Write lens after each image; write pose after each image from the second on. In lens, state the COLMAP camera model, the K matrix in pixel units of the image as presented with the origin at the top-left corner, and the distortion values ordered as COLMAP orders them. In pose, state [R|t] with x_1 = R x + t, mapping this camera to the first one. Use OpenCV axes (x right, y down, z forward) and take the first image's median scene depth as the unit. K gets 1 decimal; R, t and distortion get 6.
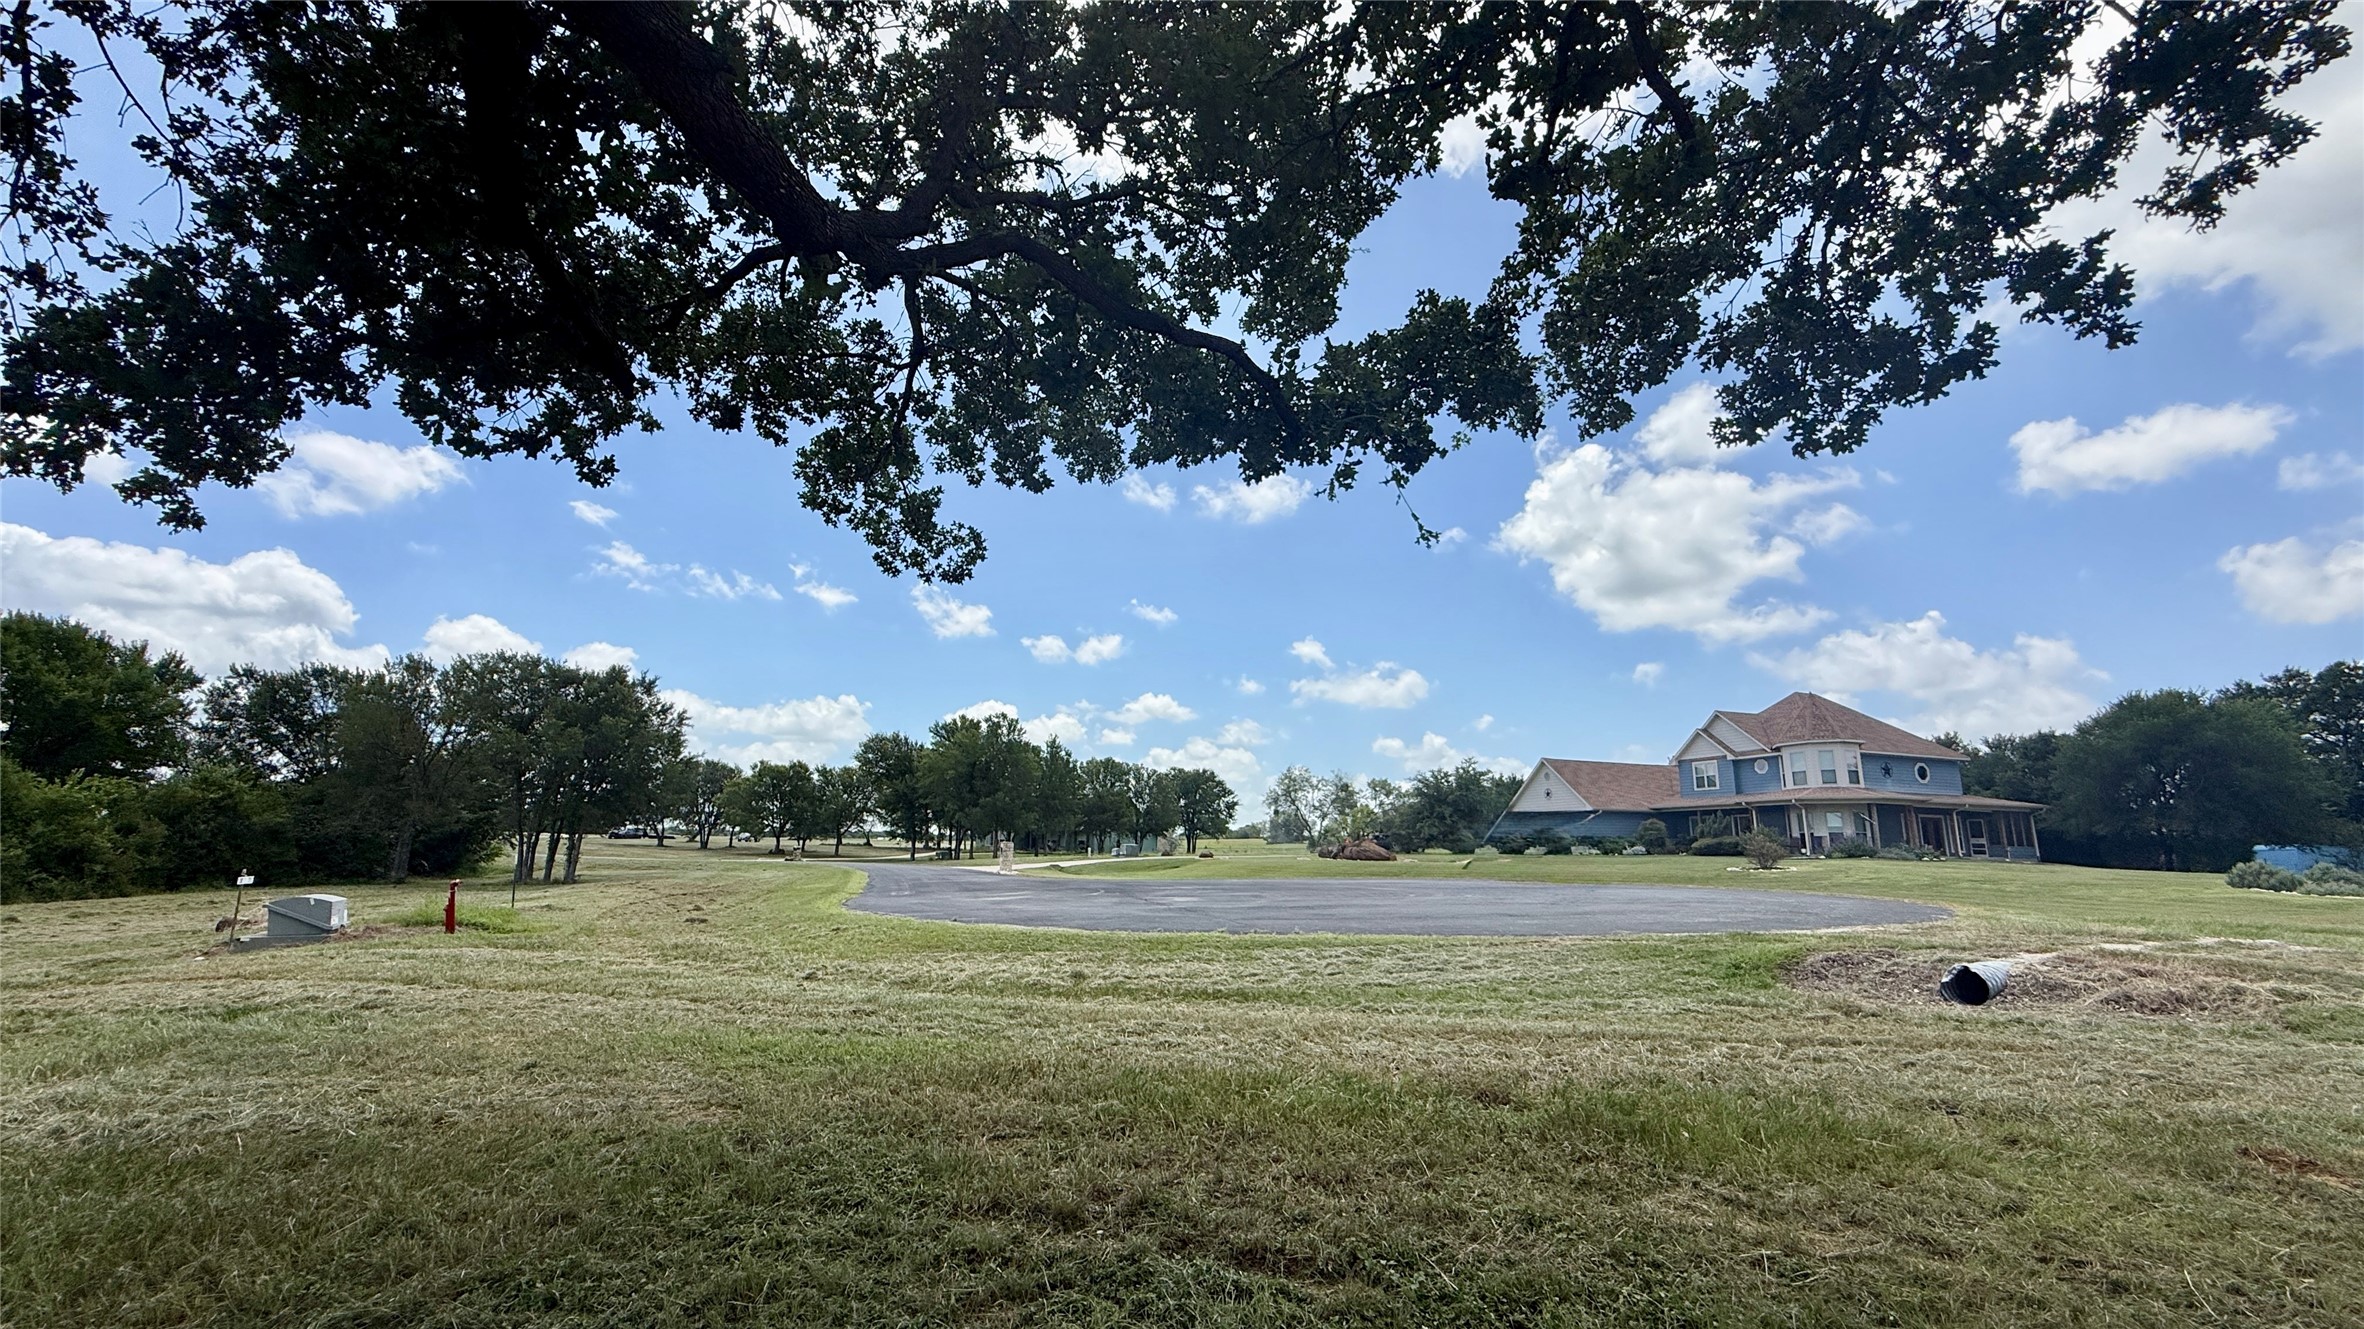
lens RADIAL K [[938.0, 0, 1164.7], [0, 938.0, 655.3], [0, 0, 1]] dist [-0.000999, 0.000201]
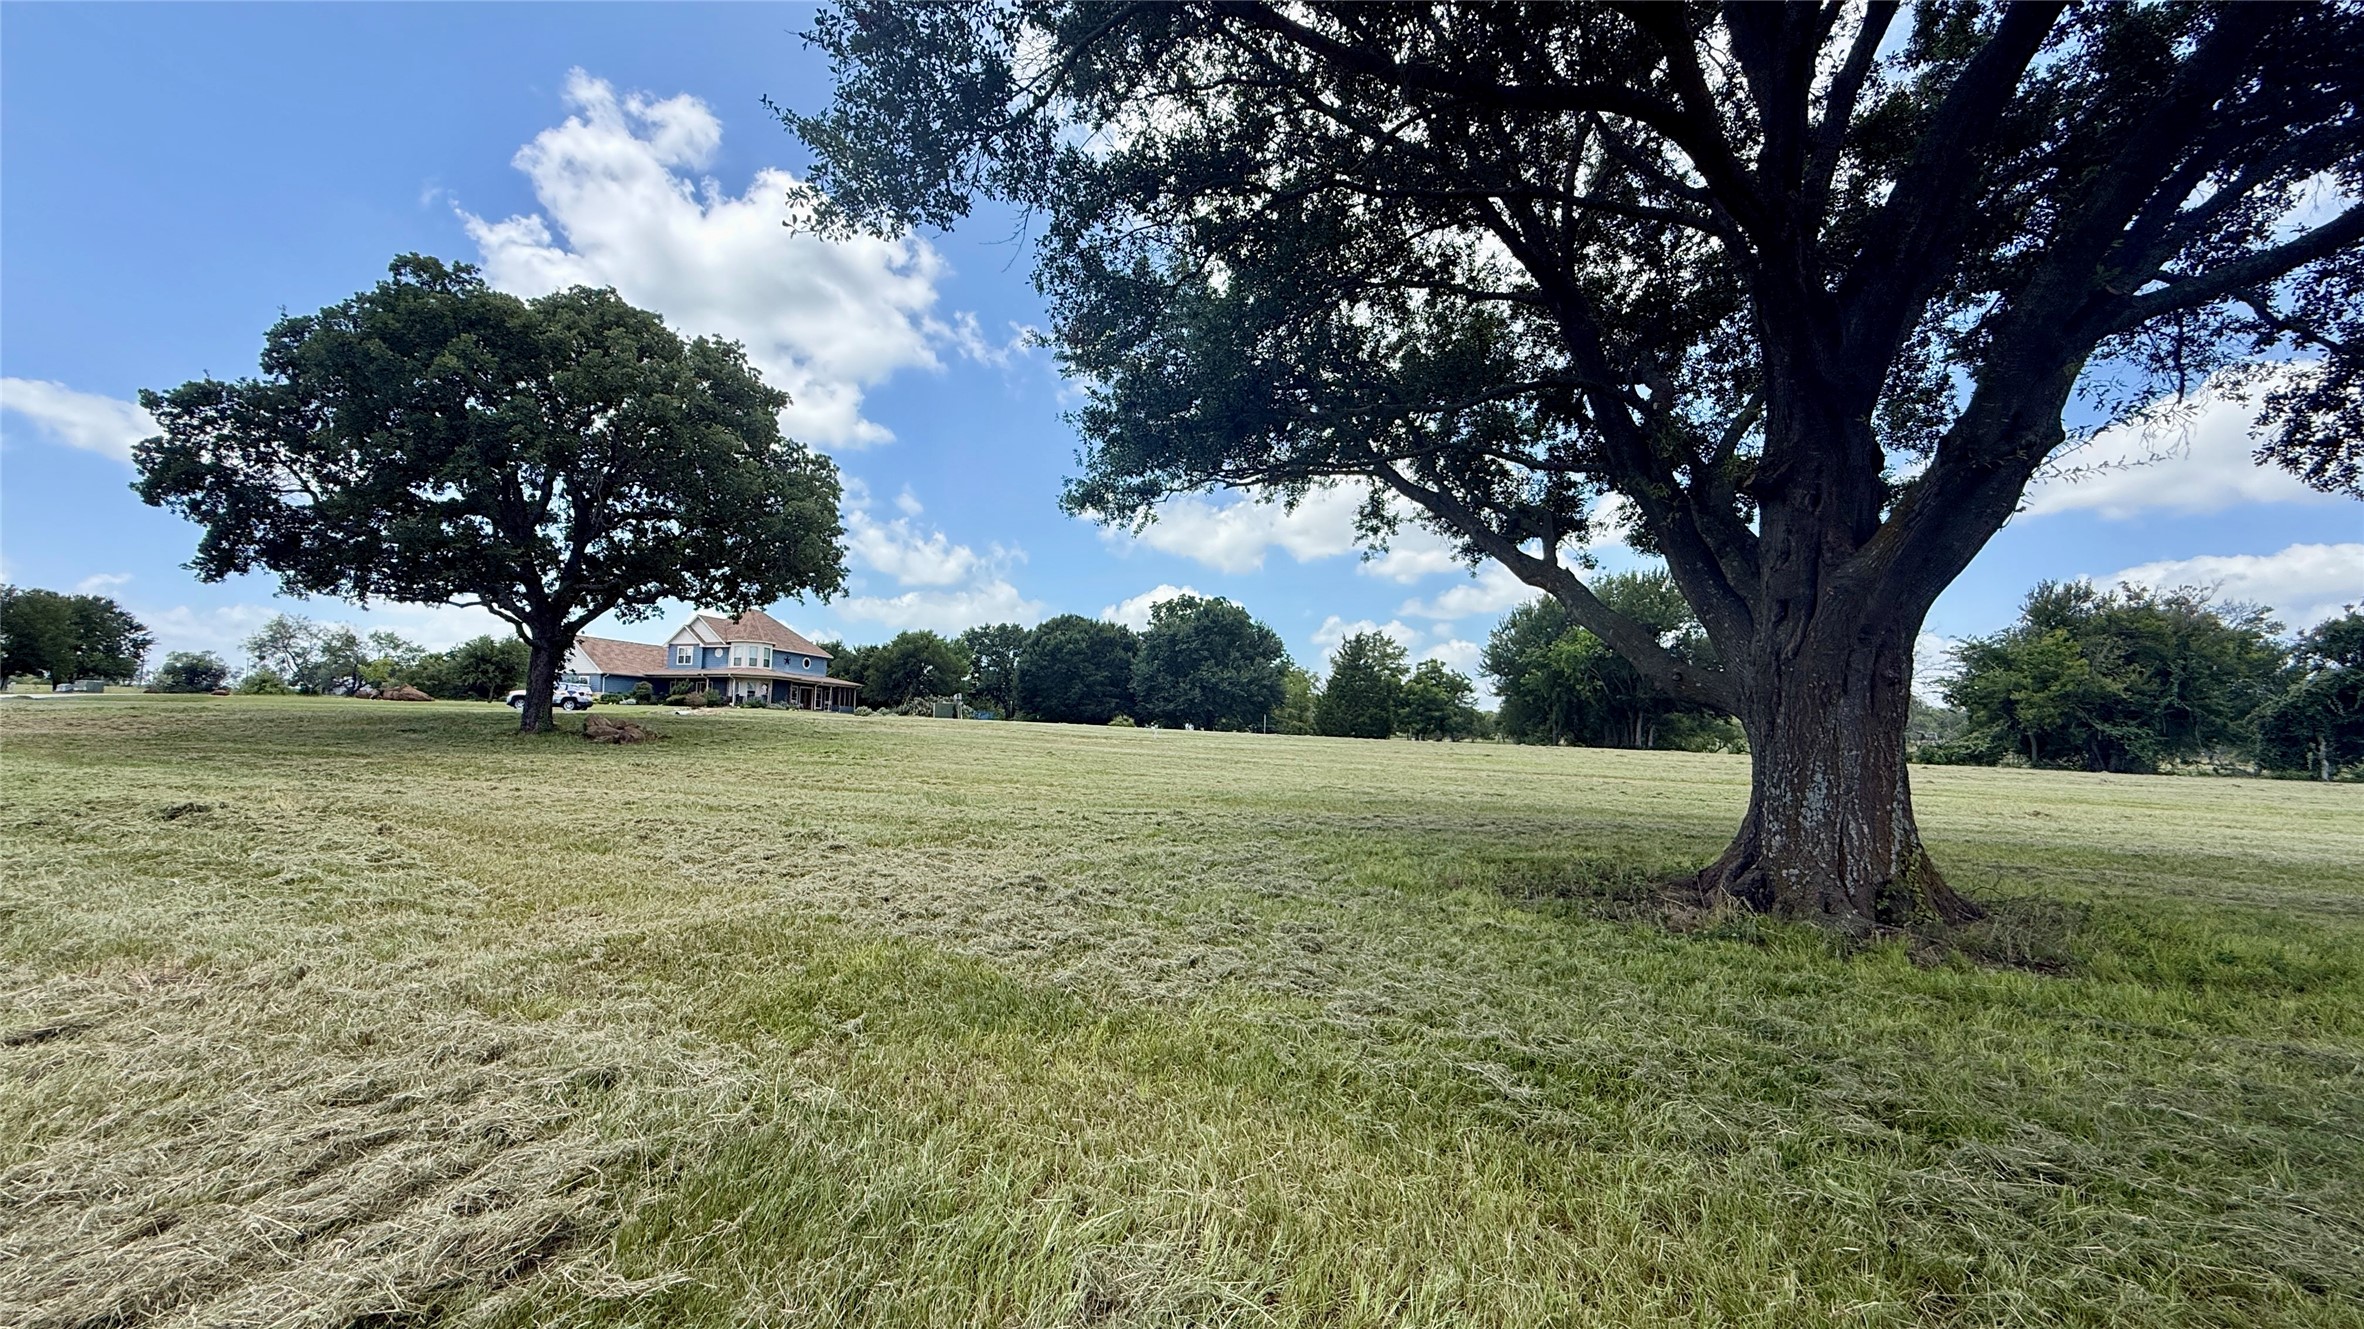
lens RADIAL K [[938.0, 0, 1175.5], [0, 938.0, 665.0], [0, 0, 1]] dist [-0.000999, 0.000201]
pose [[0.565892, 0.062651, 0.822096, -0.217635], [-0.184642, 0.981413, 0.052306, -0.081315], [-0.803538, -0.181393, 0.566942, -0.493870]]
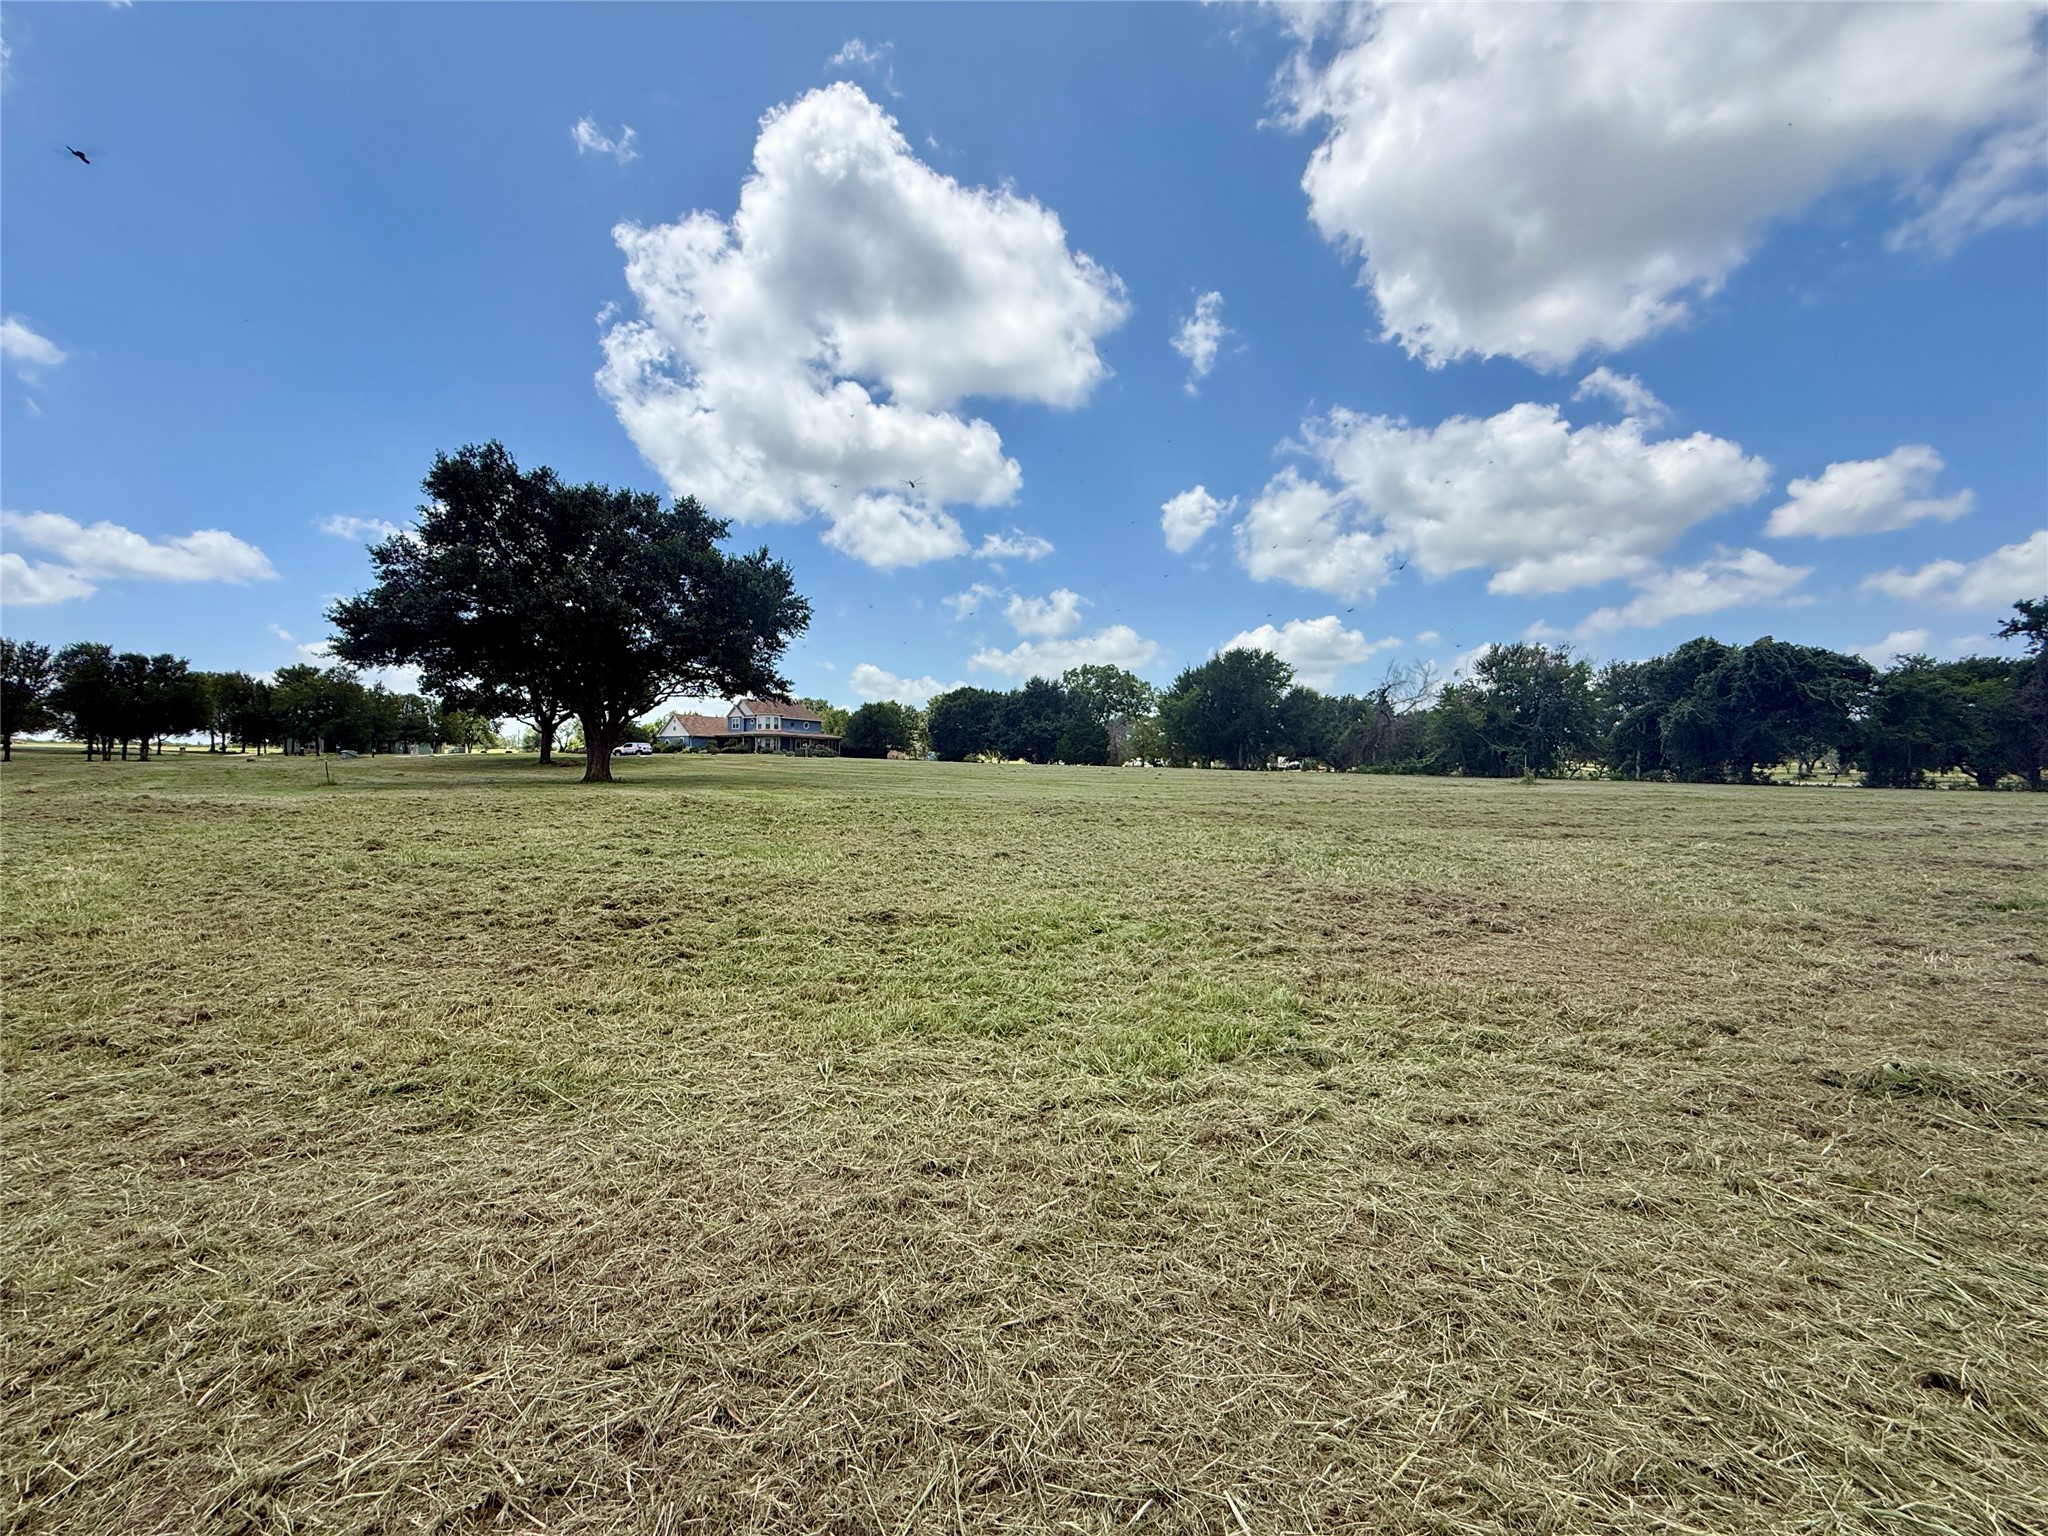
lens RADIAL K [[816.3, 0, 1016.2], [0, 816.3, 764.5], [0, 0, 1]] dist [-0.000661, 0.000366]
pose [[0.785936, 0.000621, 0.618307, -0.192961], [-0.126974, 0.978849, 0.160414, -0.210547], [-0.605129, -0.204584, 0.769392, -1.167131]]
